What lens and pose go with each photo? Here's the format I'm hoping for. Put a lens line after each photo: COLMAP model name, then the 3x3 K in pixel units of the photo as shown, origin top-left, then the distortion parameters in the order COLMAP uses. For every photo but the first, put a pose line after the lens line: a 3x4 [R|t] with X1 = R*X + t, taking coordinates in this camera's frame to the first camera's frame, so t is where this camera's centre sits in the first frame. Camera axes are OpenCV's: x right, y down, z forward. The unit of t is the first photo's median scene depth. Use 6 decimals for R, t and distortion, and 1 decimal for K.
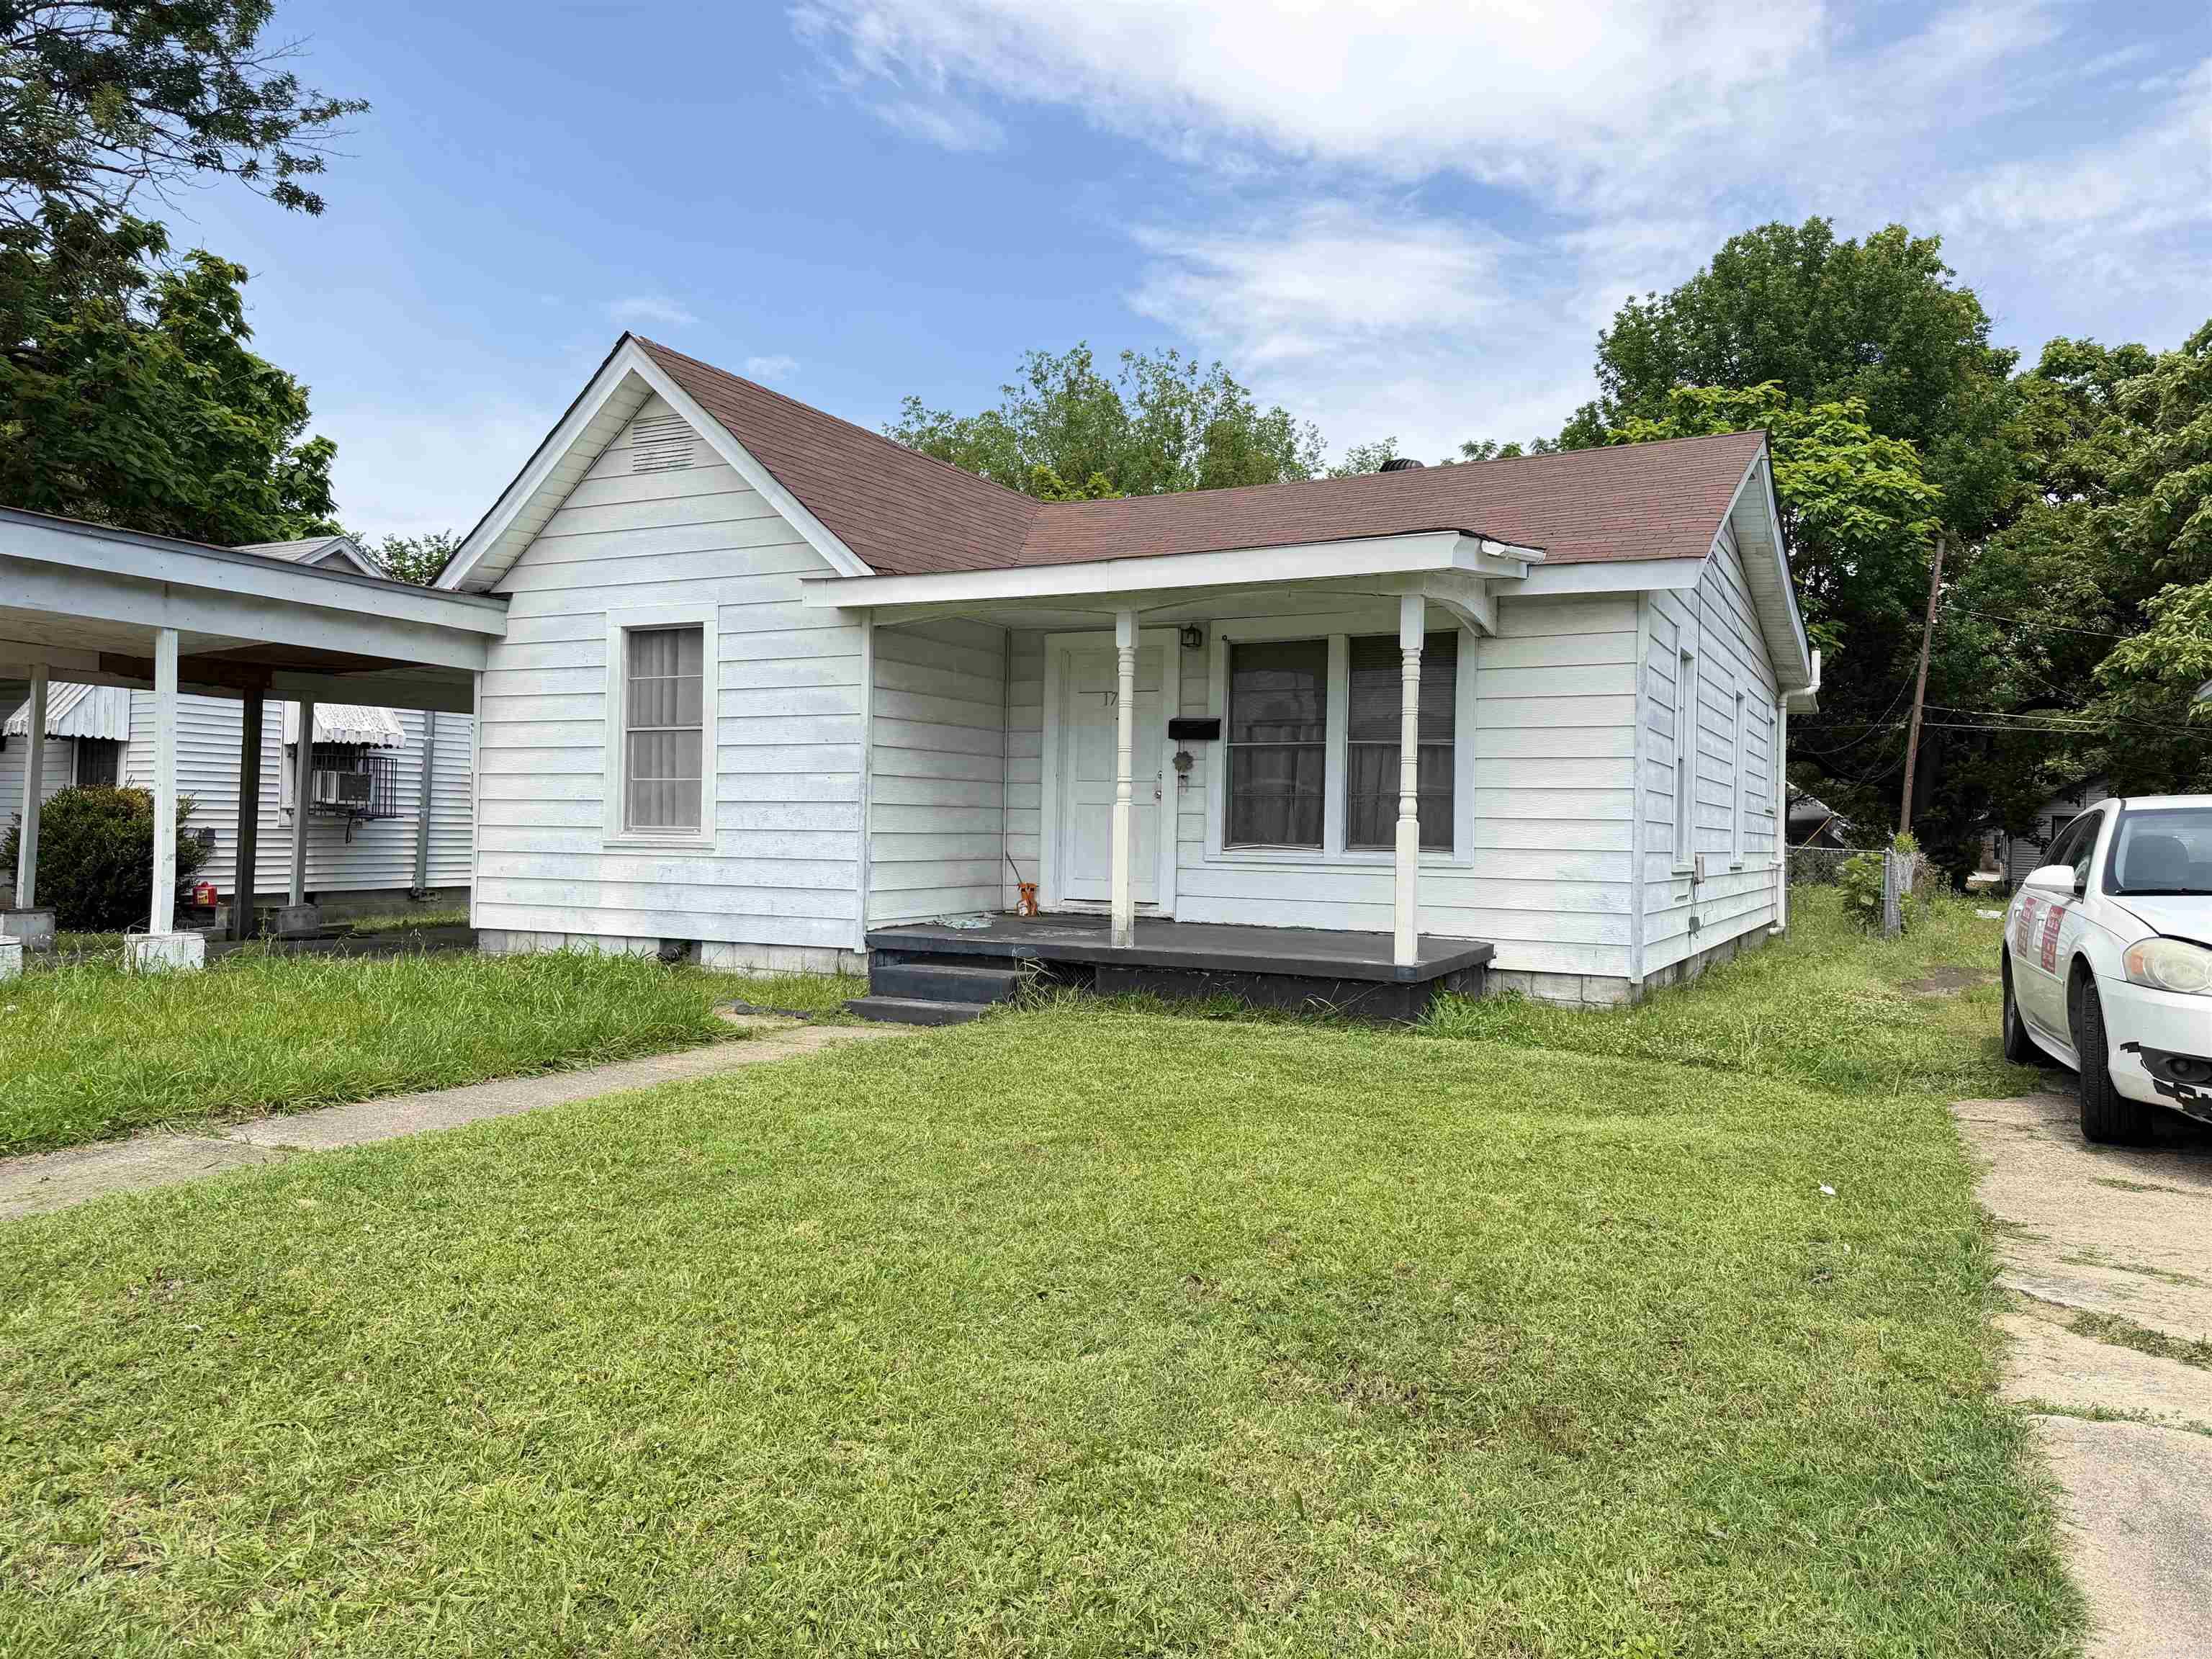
lens RADIAL K [[1631.8, 0, 1085.2], [0, 1631.8, 823.2], [0, 0, 1]] dist [0.036963, -0.031496]
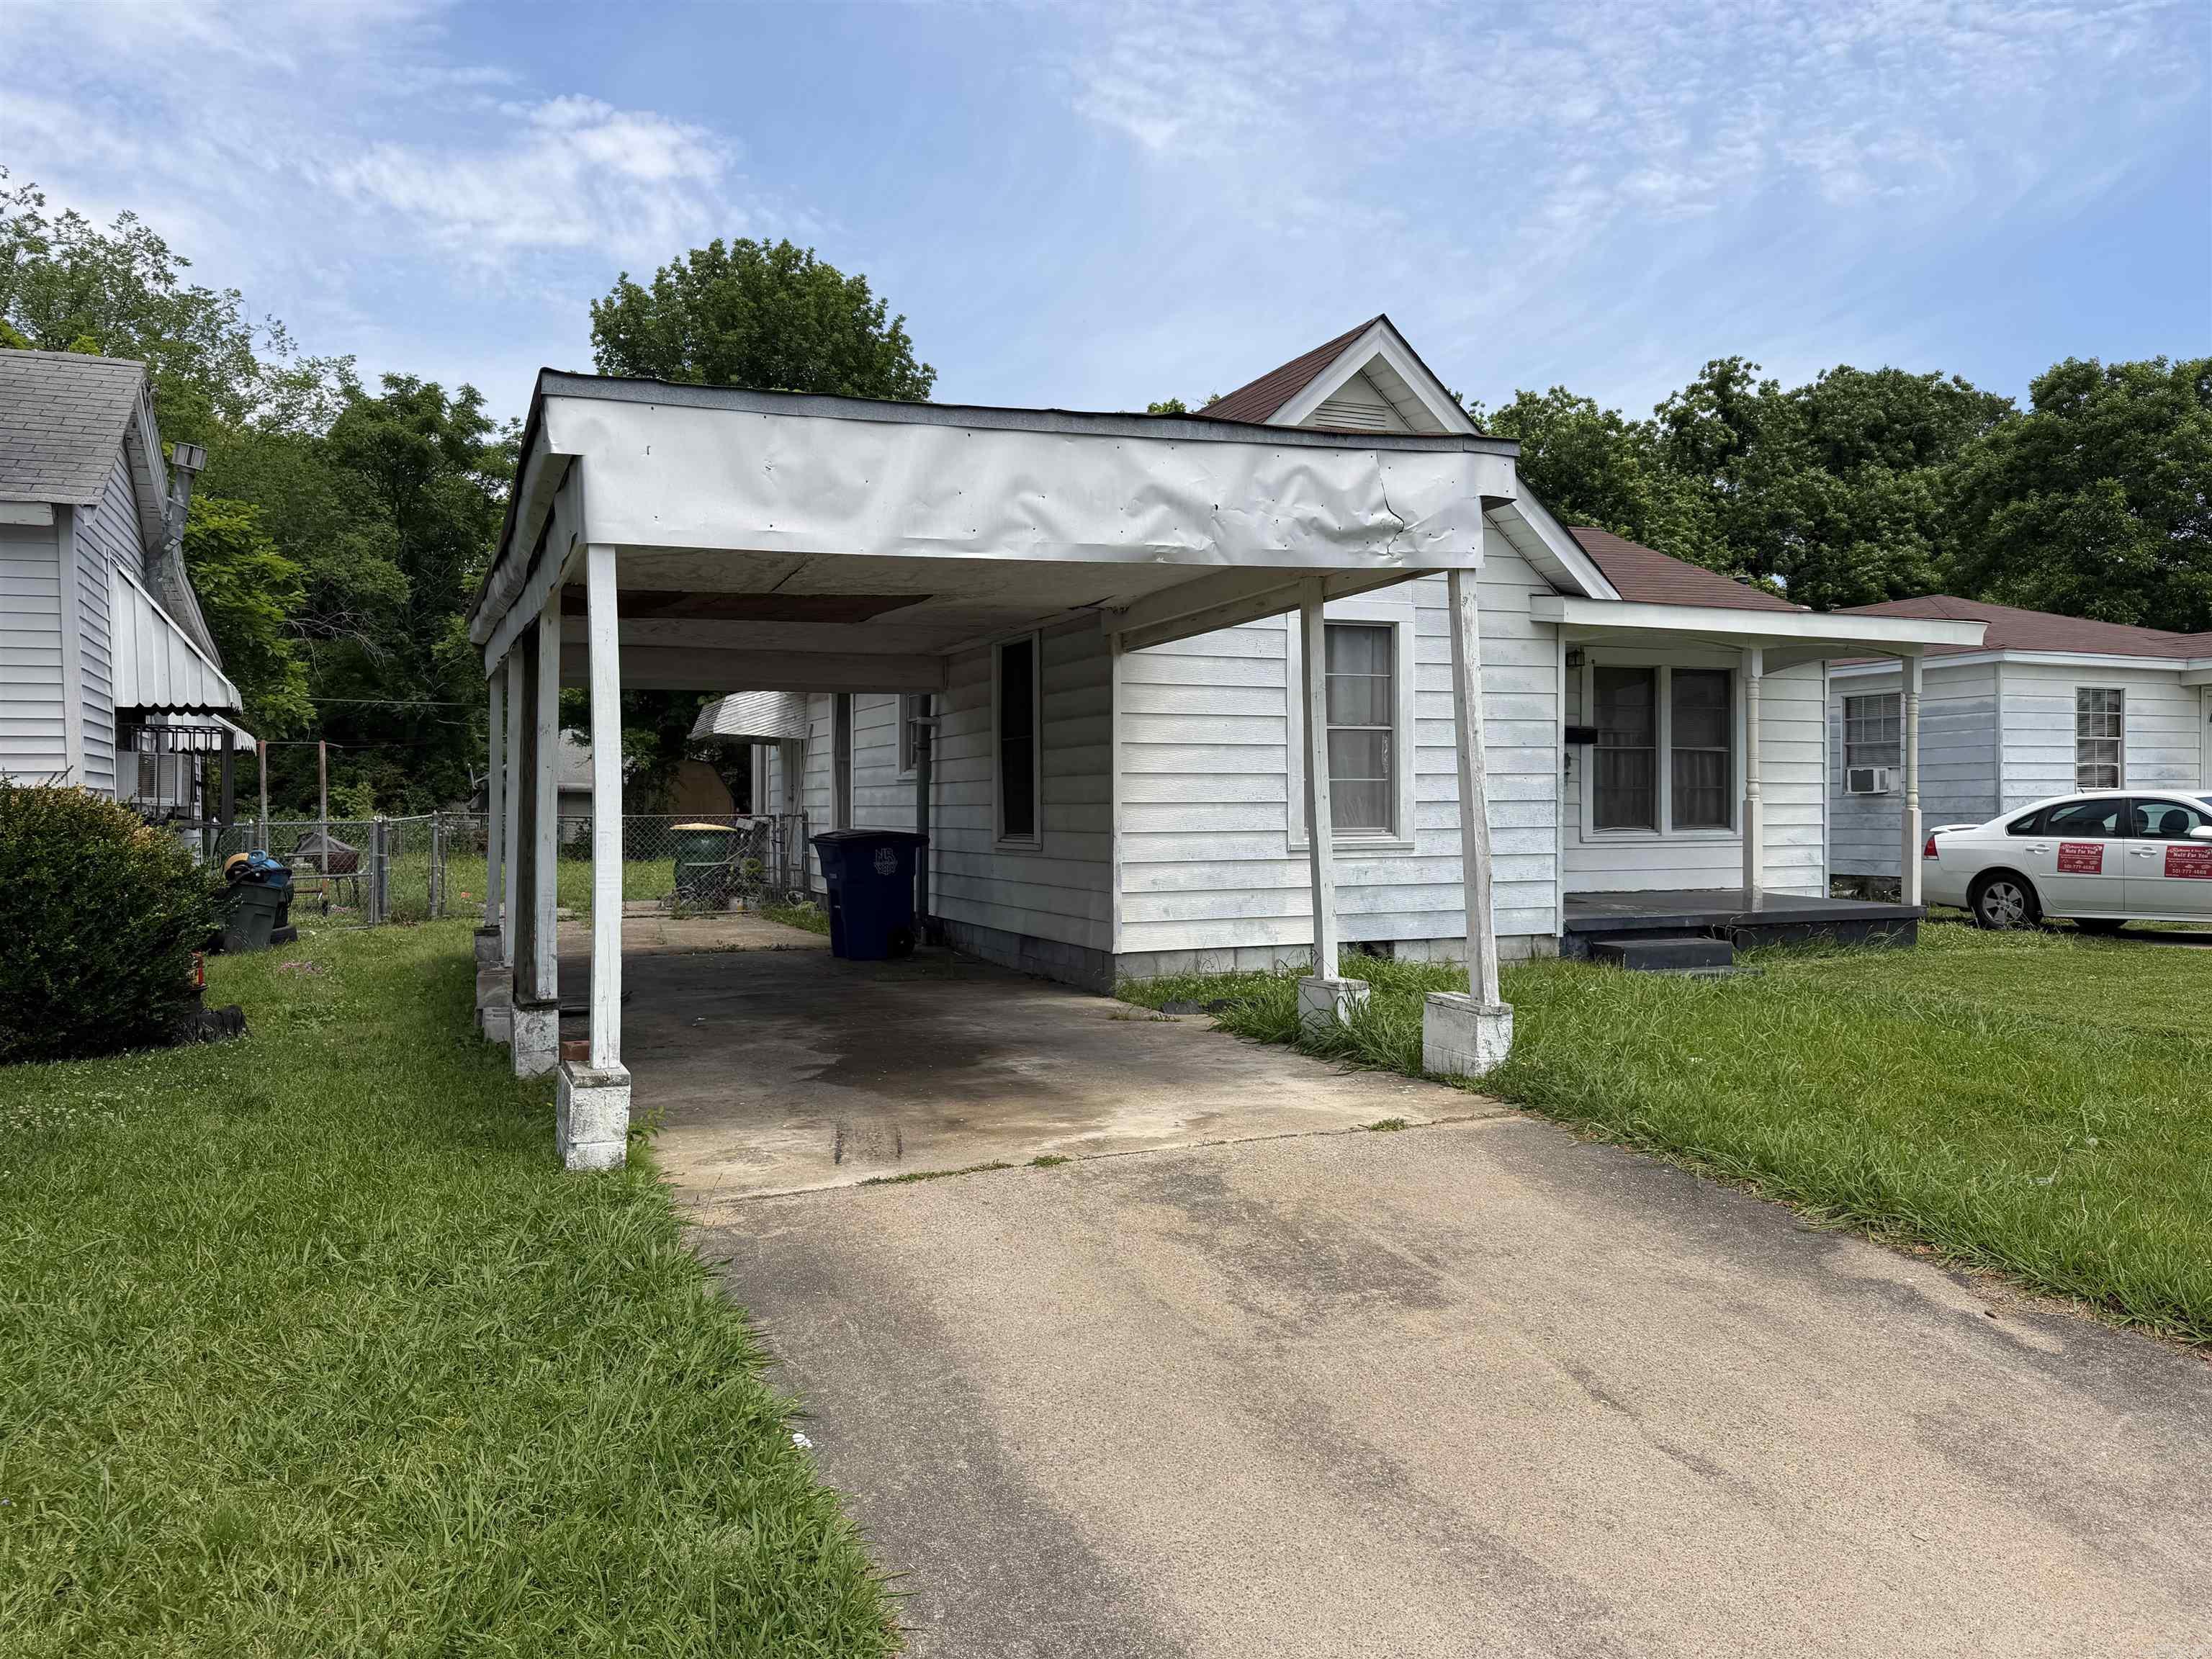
lens RADIAL K [[1631.8, 0, 1098.8], [0, 1631.8, 865.2], [0, 0, 1]] dist [0.036963, -0.031496]
pose [[0.614483, -0.049290, 0.787389, -1.129542], [0.009345, 0.998431, 0.055208, -0.031426], [-0.788875, -0.026566, 0.613980, 0.523342]]
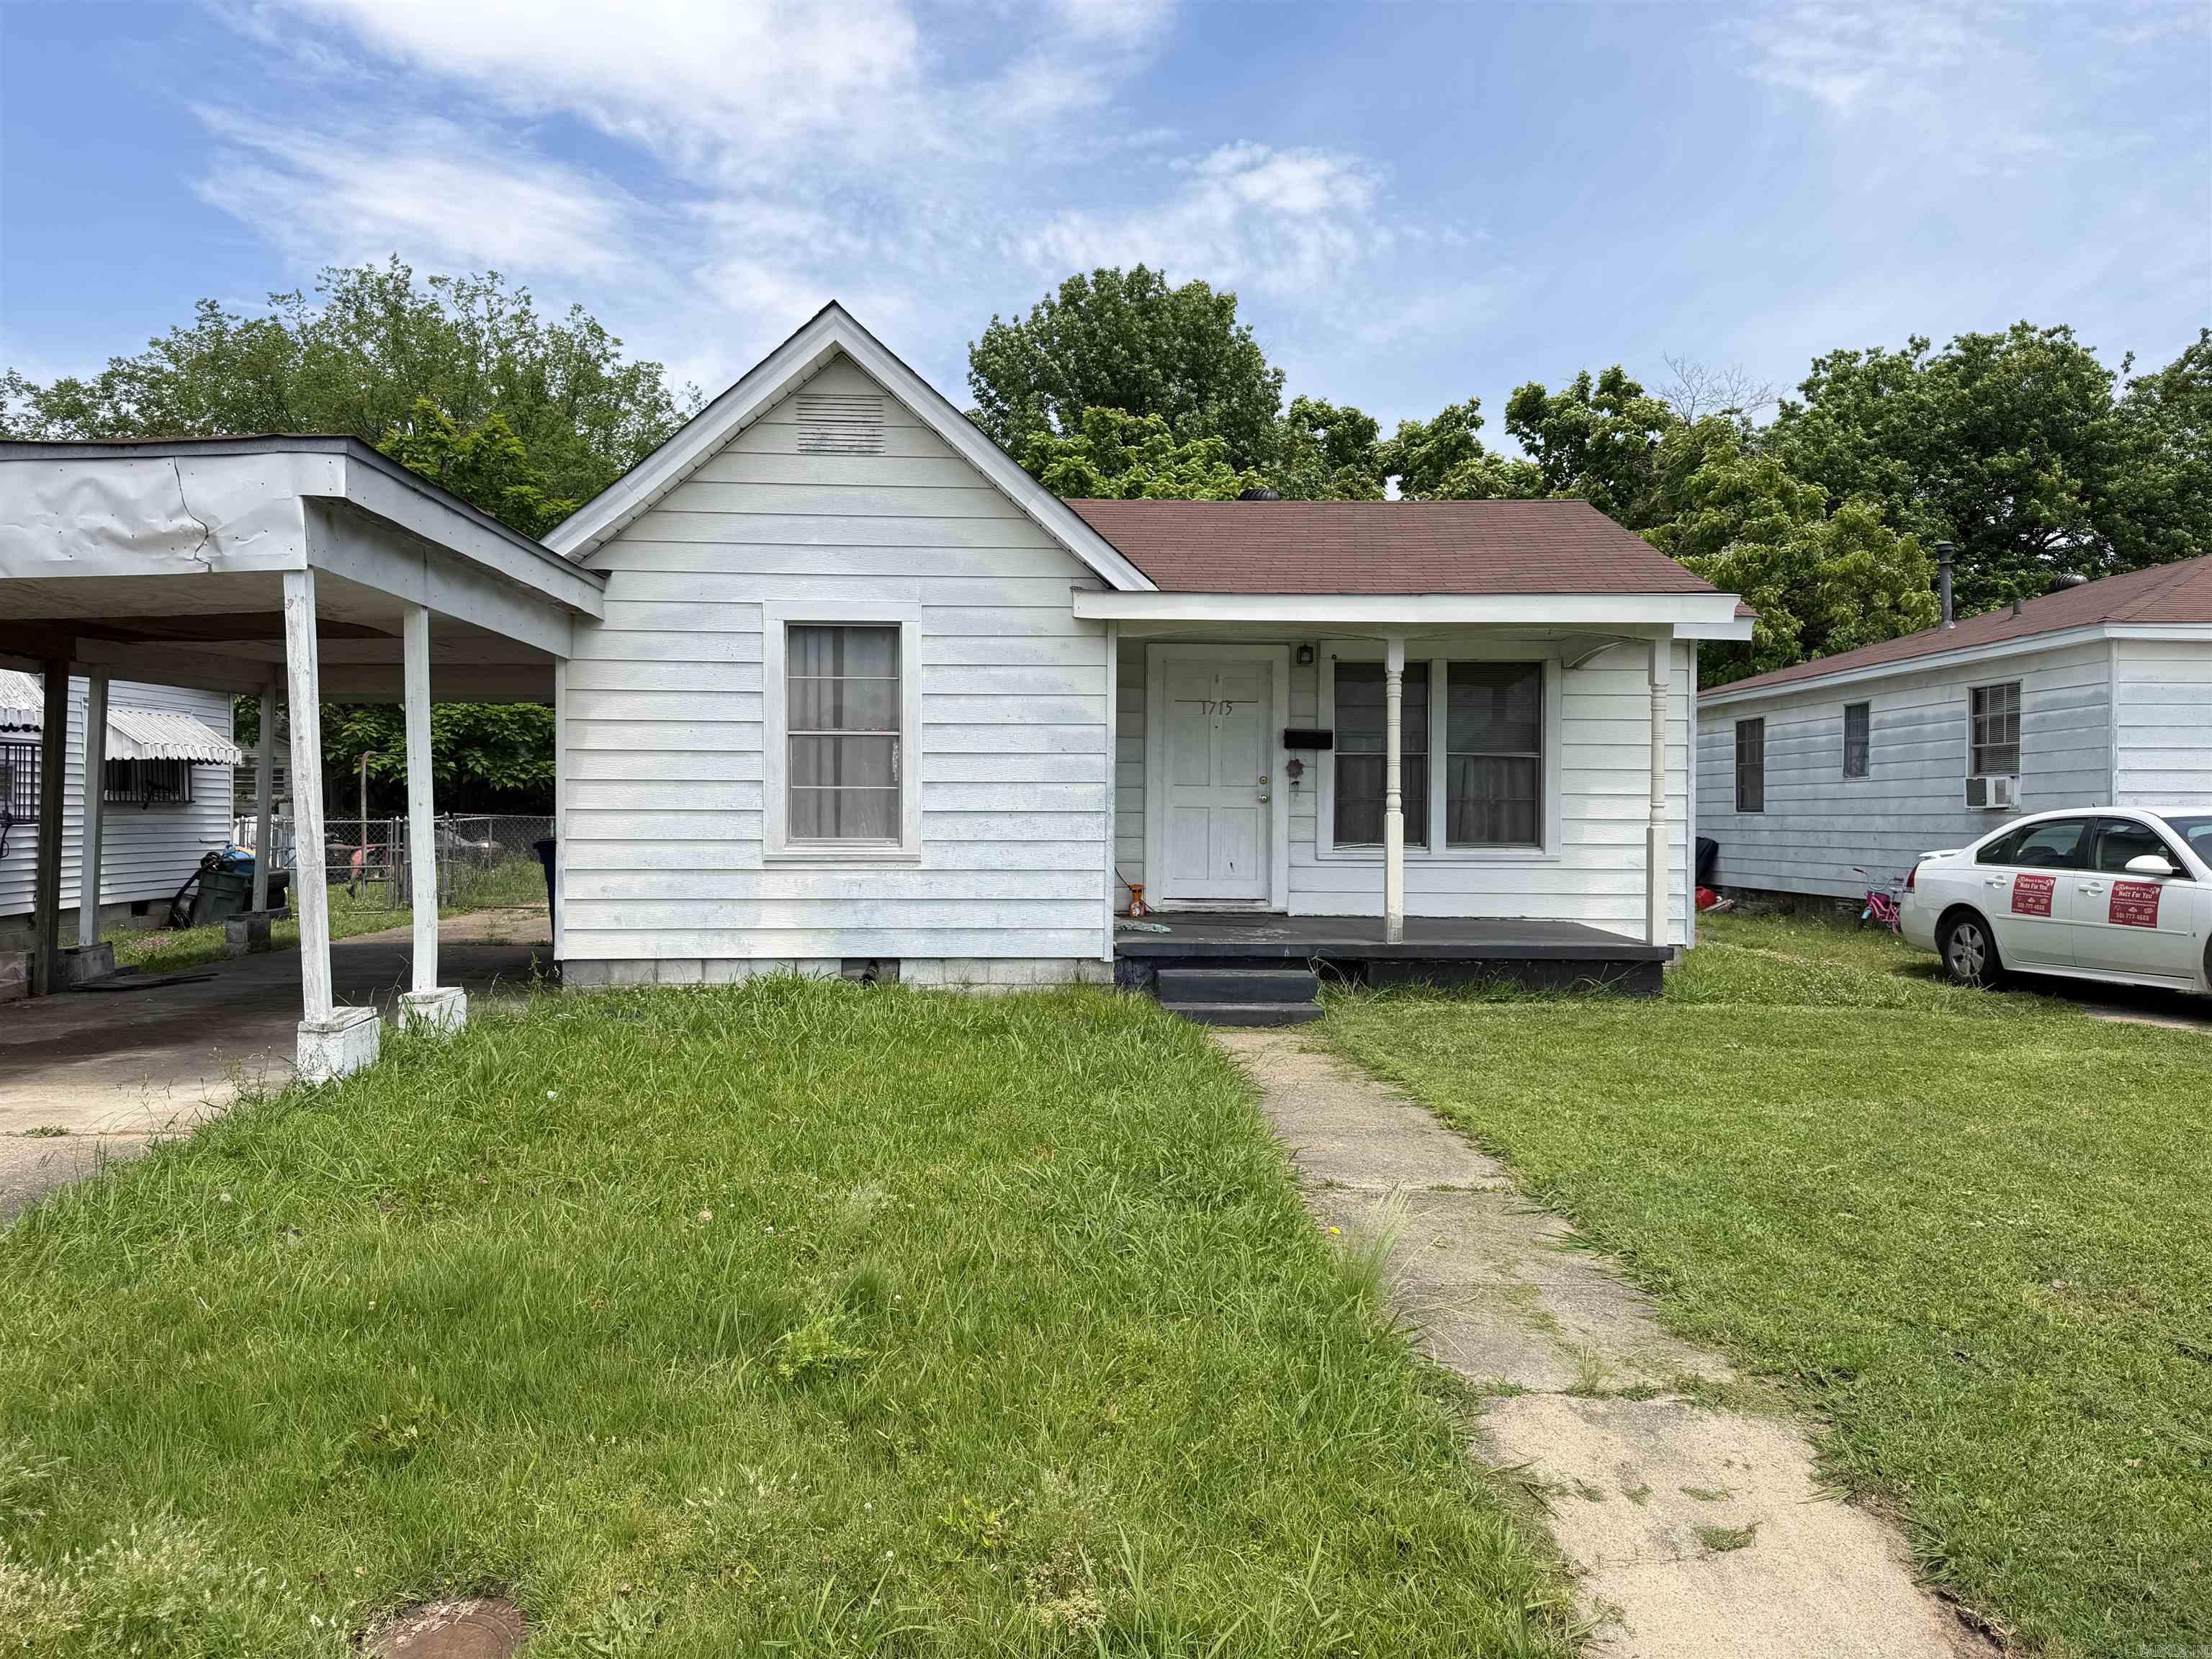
lens RADIAL K [[1631.8, 0, 1104.7], [0, 1631.8, 829.5], [0, 0, 1]] dist [0.036963, -0.031496]
pose [[0.863546, -0.018318, 0.503938, -0.603221], [0.006253, 0.999652, 0.025622, -0.026197], [-0.504232, -0.018975, 0.863360, 0.123664]]
